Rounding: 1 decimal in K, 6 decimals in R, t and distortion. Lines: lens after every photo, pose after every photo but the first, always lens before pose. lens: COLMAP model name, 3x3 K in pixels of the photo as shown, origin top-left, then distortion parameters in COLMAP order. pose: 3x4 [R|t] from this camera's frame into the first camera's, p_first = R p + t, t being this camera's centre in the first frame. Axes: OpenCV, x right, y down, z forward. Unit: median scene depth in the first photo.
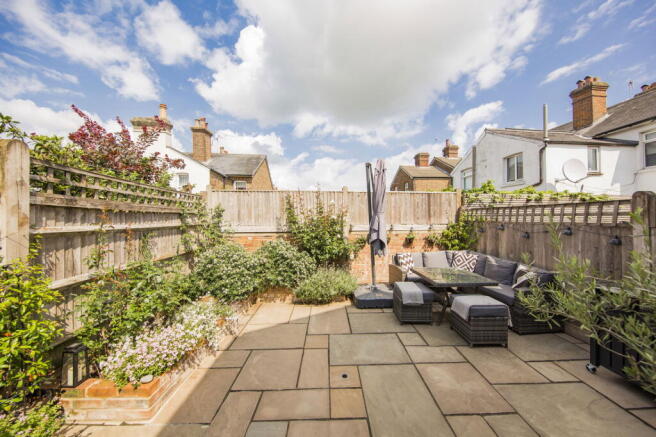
lens RADIAL K [[211.1, 0, 331.3], [0, 211.1, 216.3], [0, 0, 1]] dist [0.000880, -0.003541]
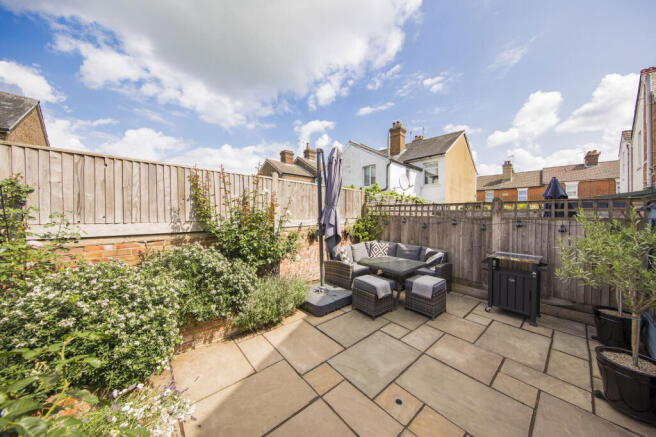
lens RADIAL K [[211.1, 0, 331.3], [0, 211.1, 216.3], [0, 0, 1]] dist [0.000880, -0.003541]
pose [[0.767965, 0.000008, 0.640492, -0.322136], [-0.014742, 0.999735, 0.017664, 0.009799], [-0.640323, -0.023007, 0.767761, 0.266439]]
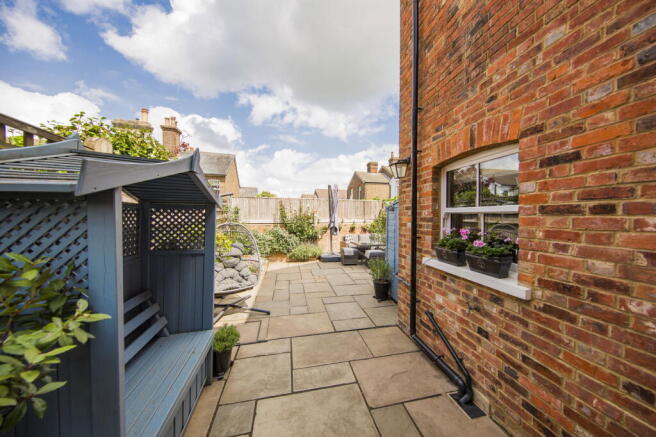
lens RADIAL K [[211.1, 0, 331.3], [0, 211.1, 216.3], [0, 0, 1]] dist [0.000880, -0.003541]
pose [[0.982431, 0.009568, 0.186378, -0.135843], [-0.012932, 0.999774, 0.016845, -0.012043], [-0.186175, -0.018959, 0.982334, -0.743555]]
